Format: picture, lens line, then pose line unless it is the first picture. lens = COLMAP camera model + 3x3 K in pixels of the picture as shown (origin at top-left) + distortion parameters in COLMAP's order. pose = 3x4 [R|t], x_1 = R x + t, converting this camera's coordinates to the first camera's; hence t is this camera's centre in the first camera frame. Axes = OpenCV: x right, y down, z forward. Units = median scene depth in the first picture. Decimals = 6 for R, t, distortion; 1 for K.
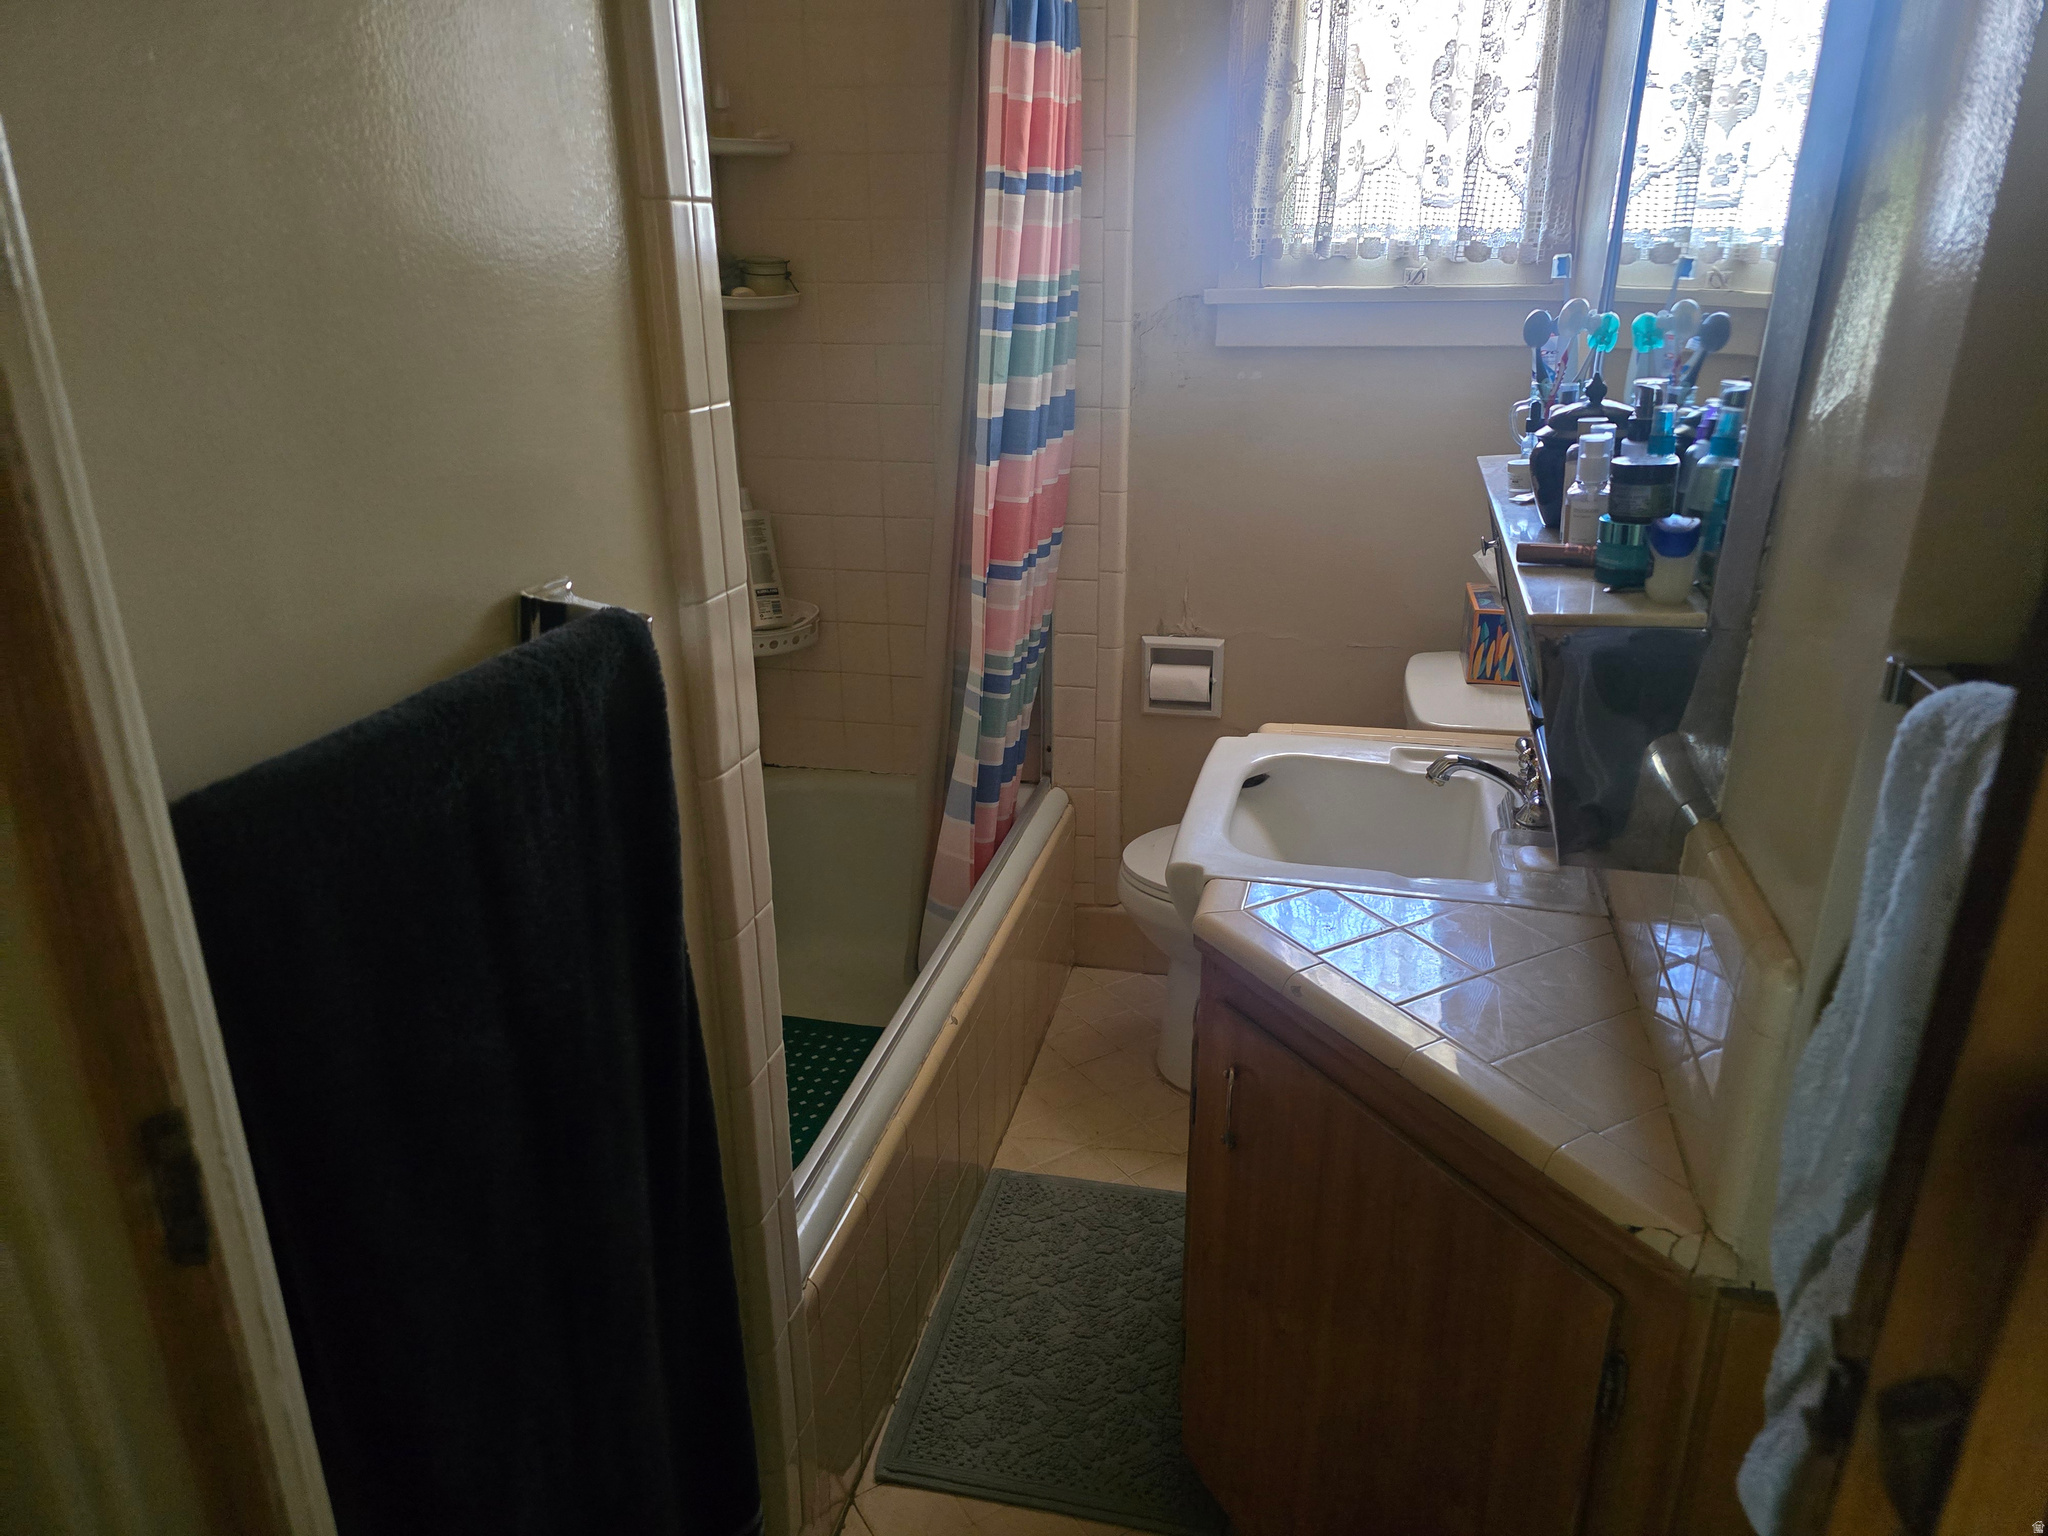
lens RADIAL K [[1358.3, 0, 1021.9], [0, 1358.3, 777.0], [0, 0, 1]] dist [0.033123, -0.029952]
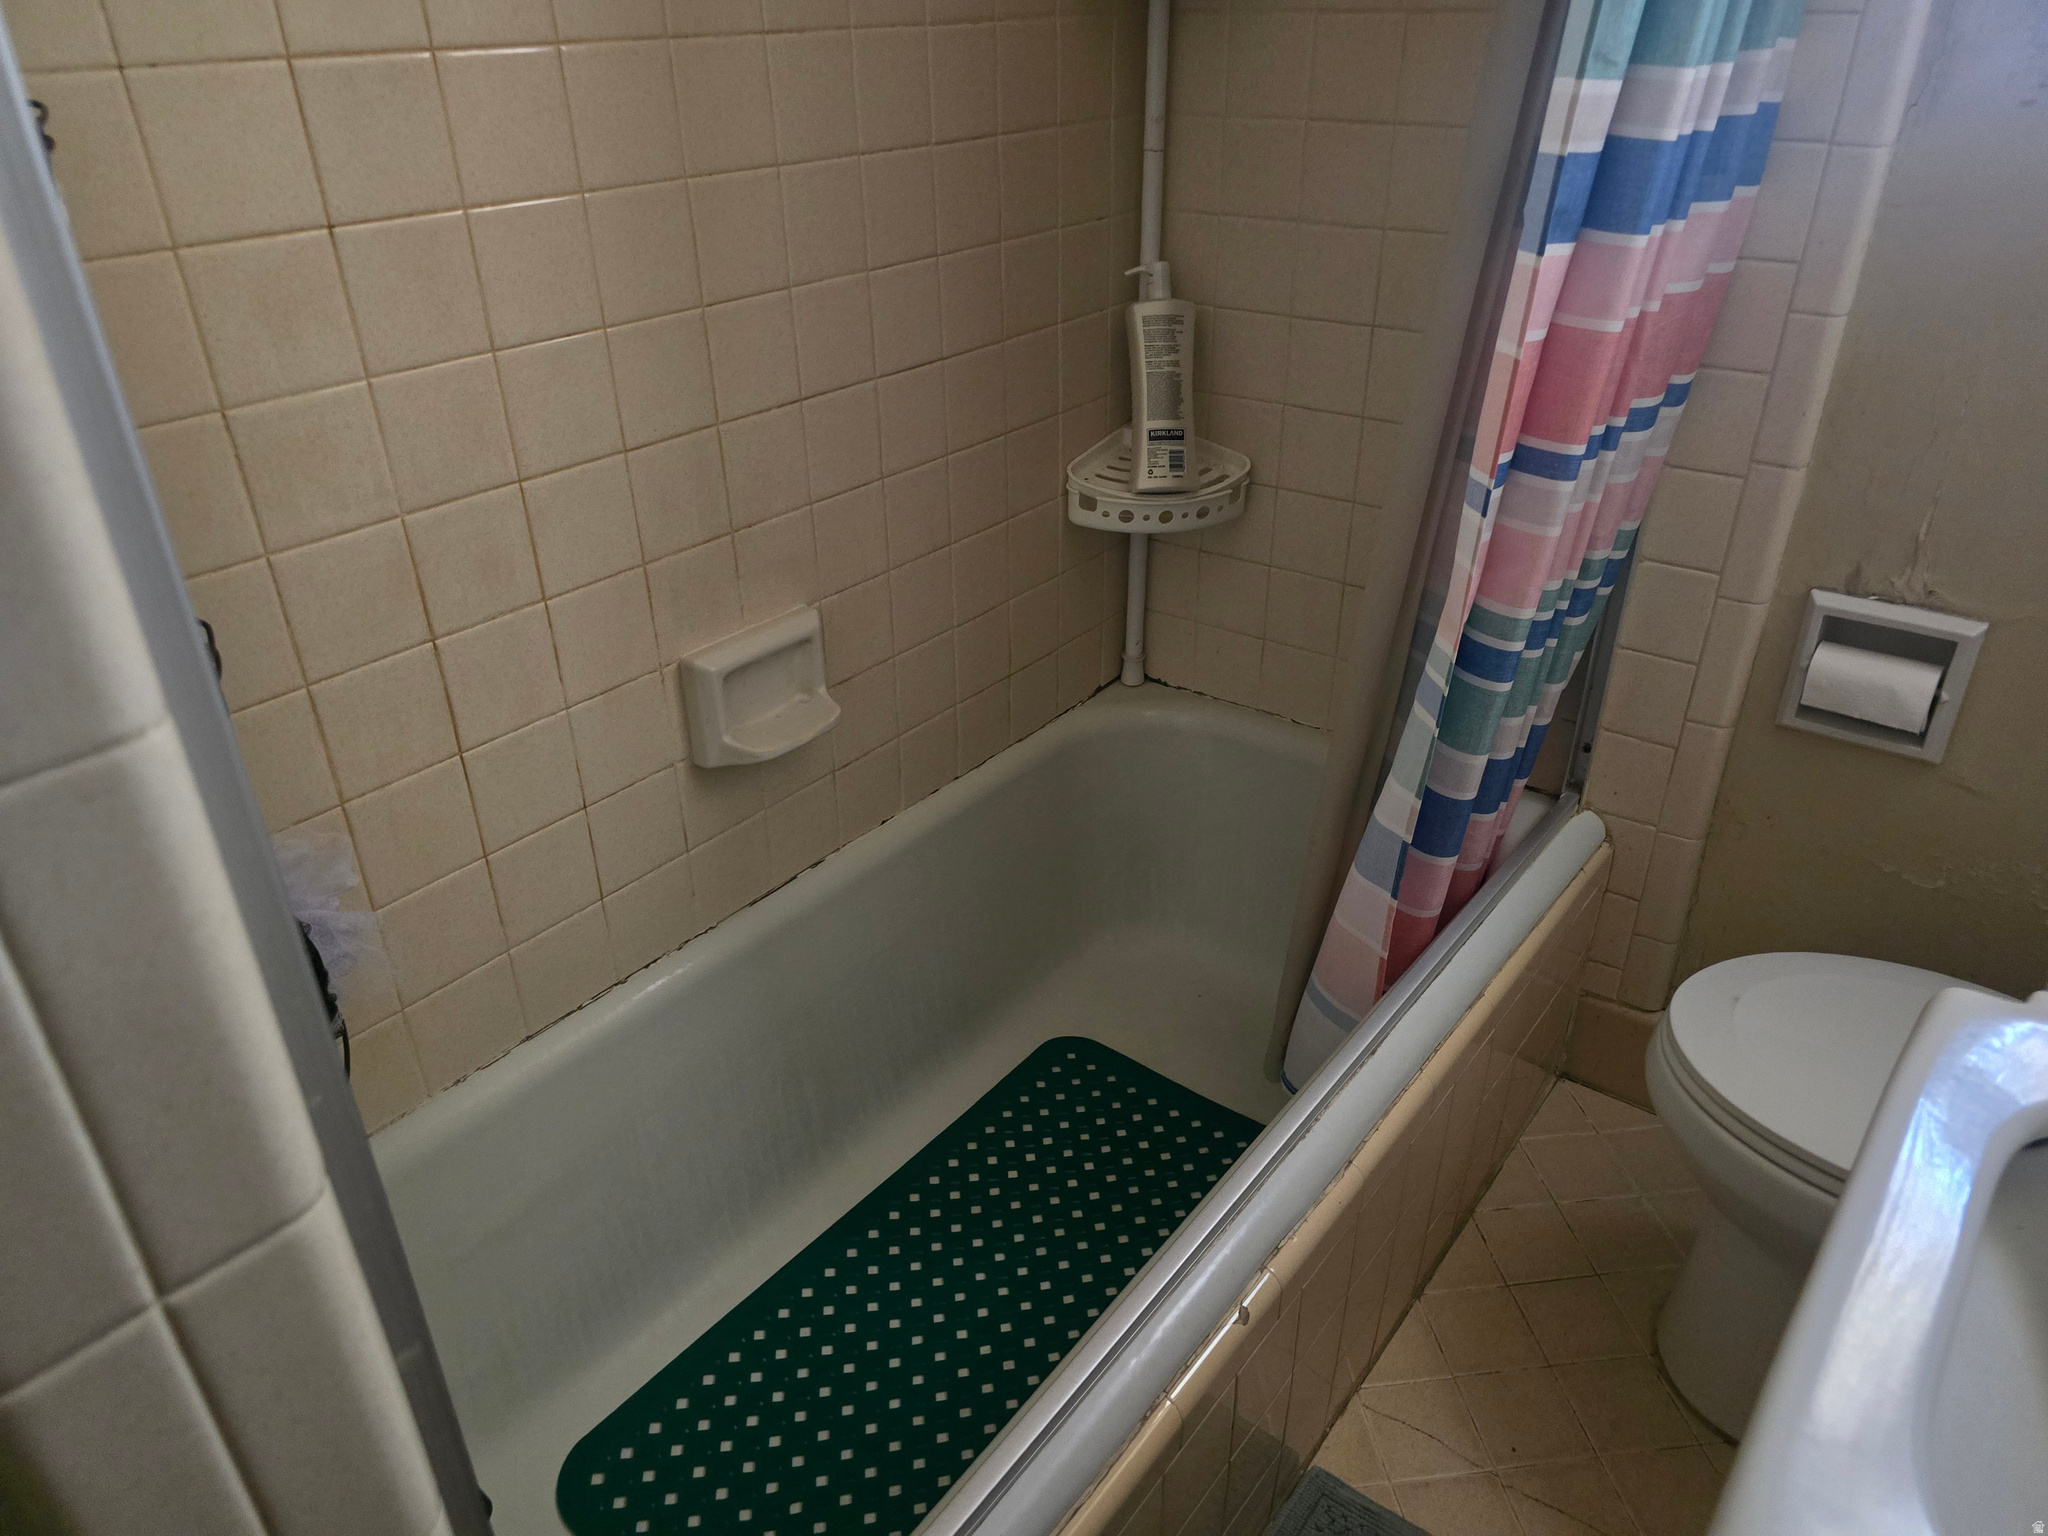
lens RADIAL K [[1358.3, 0, 1017.8], [0, 1358.3, 755.2], [0, 0, 1]] dist [0.033123, -0.029952]
pose [[0.901137, 0.201341, -0.383946, 0.027951], [-0.139658, 0.973223, 0.182575, -0.101241], [0.410424, -0.110904, 0.905126, 0.393778]]
